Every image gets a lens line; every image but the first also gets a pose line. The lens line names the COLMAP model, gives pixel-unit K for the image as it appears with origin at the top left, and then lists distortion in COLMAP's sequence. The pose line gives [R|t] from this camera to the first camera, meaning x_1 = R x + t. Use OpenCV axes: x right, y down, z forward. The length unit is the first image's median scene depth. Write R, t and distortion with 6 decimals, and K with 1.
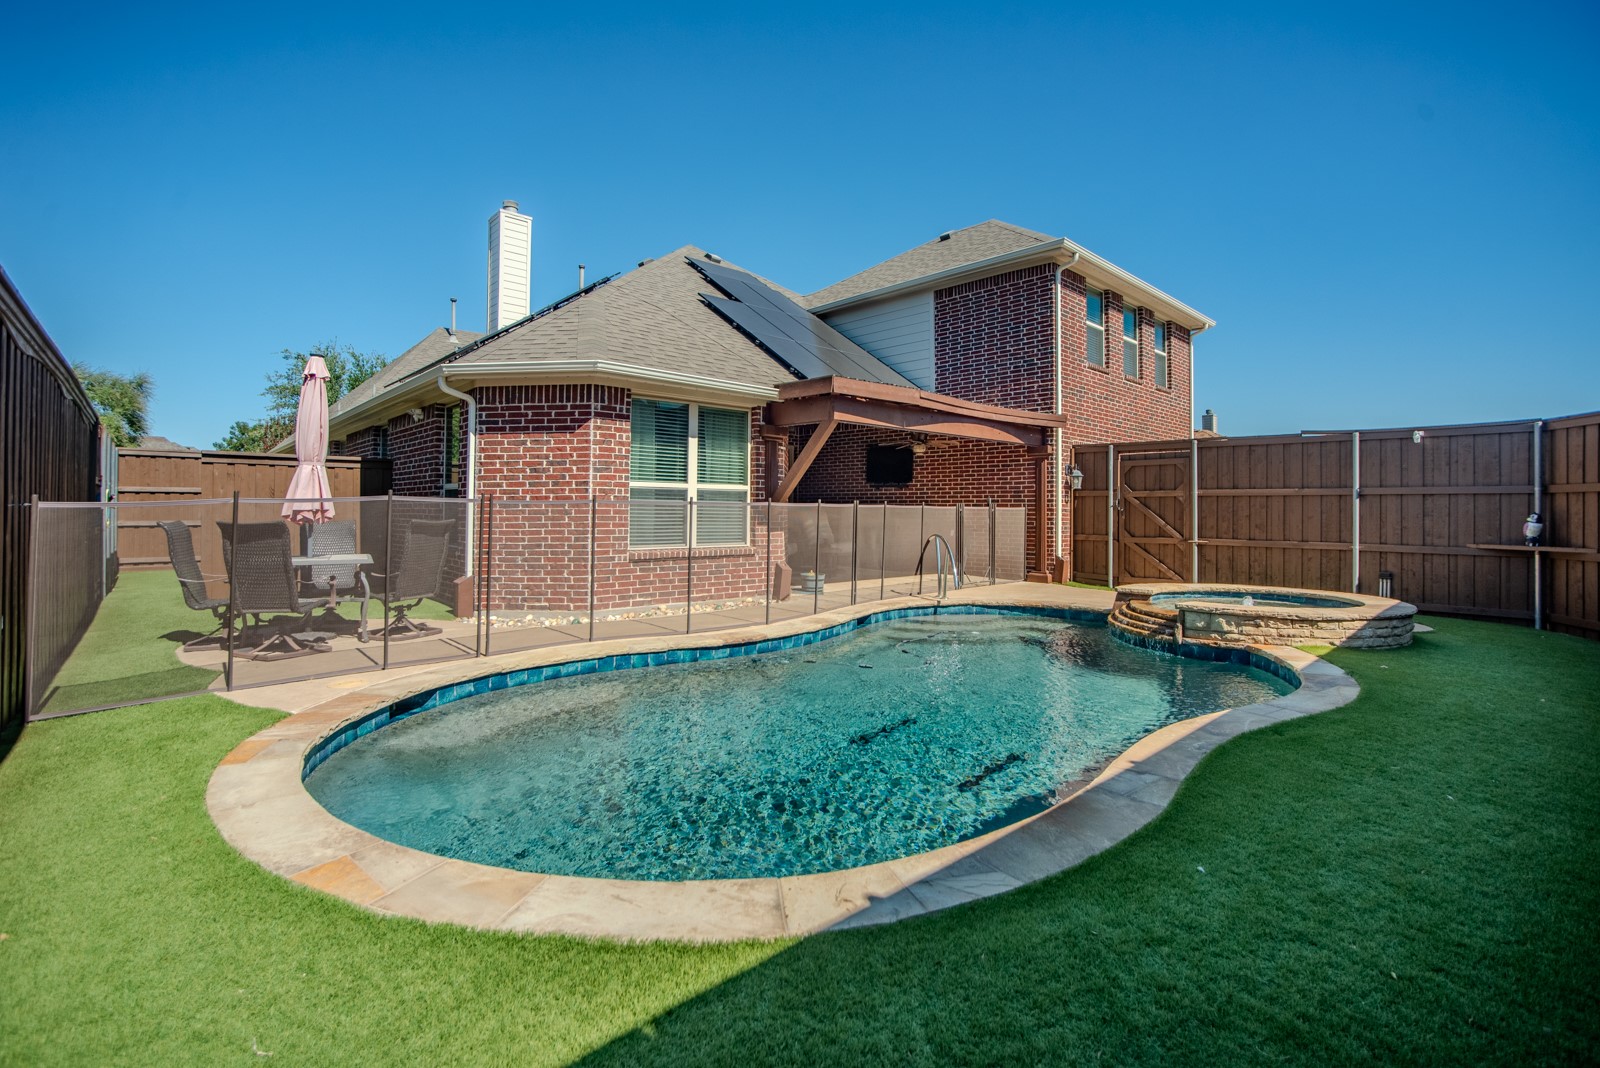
lens RADIAL K [[693.5, 0, 804.5], [0, 693.5, 514.3], [0, 0, 1]] dist [-0.090030, 0.039739]
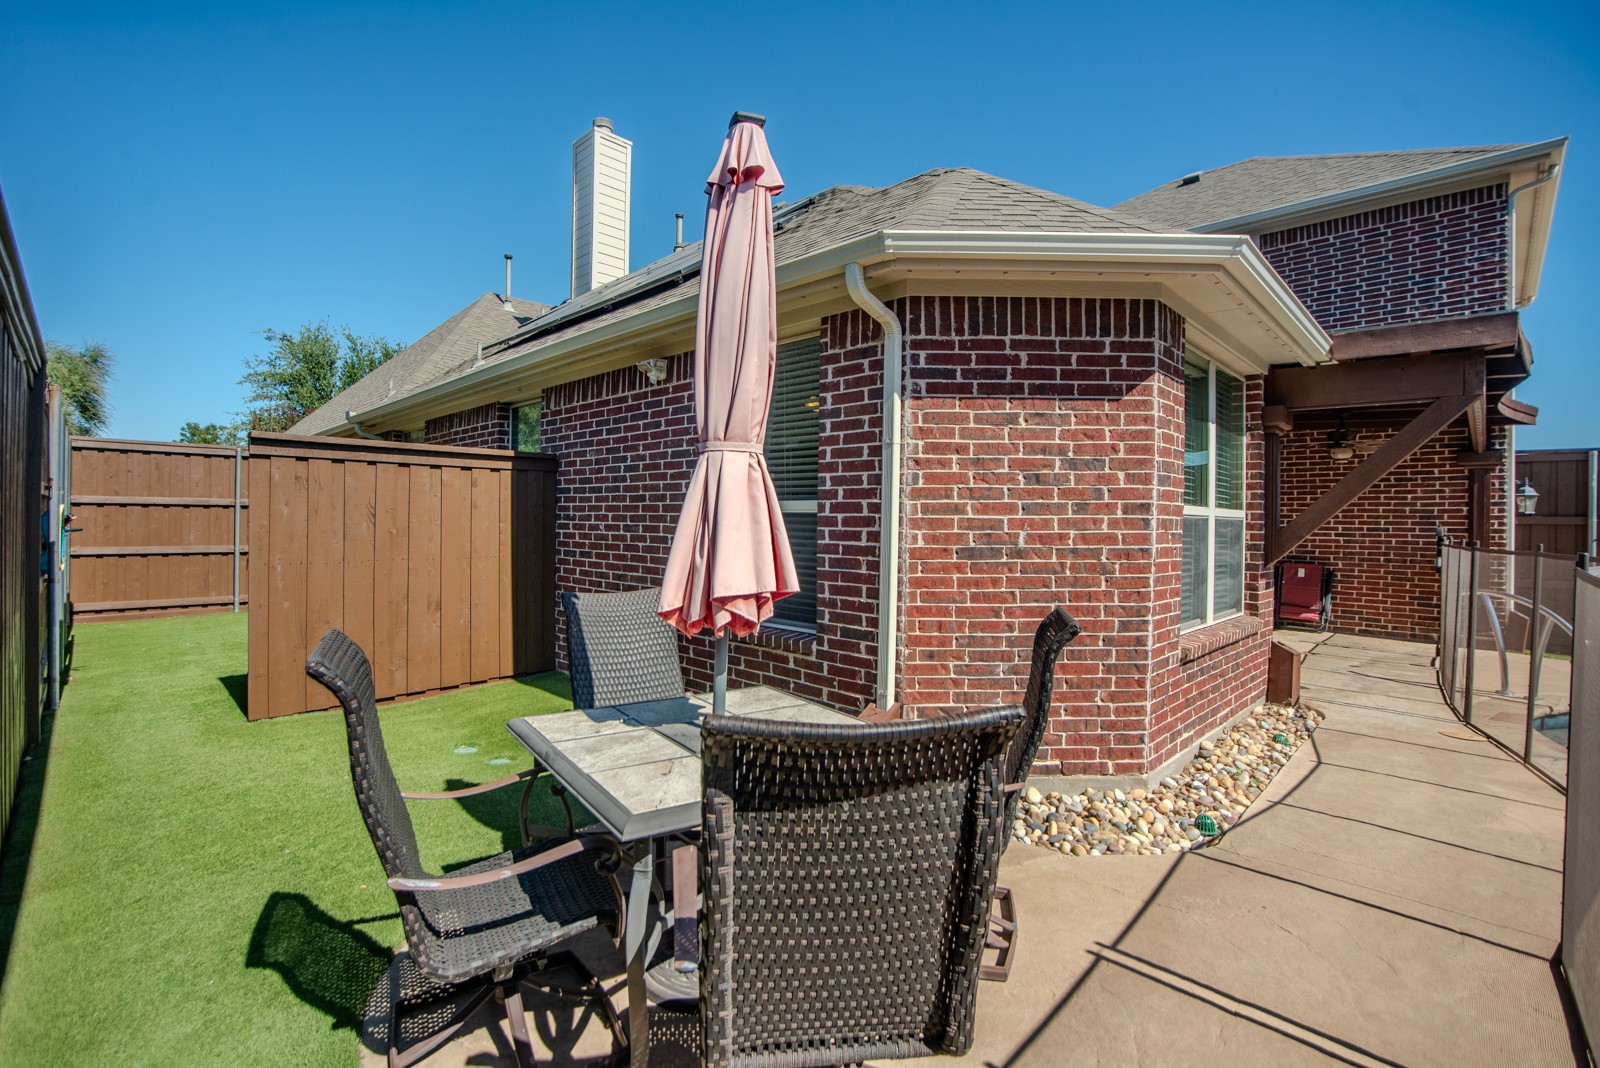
lens RADIAL K [[714.6, 0, 800.0], [0, 714.6, 534.0], [0, 0, 1]] dist [-0.072293, 0.030613]
pose [[0.999759, 0.008462, 0.020263, -0.564073], [-0.008699, 0.999895, 0.011599, -0.030765], [-0.020163, -0.011773, 0.999727, 0.517656]]
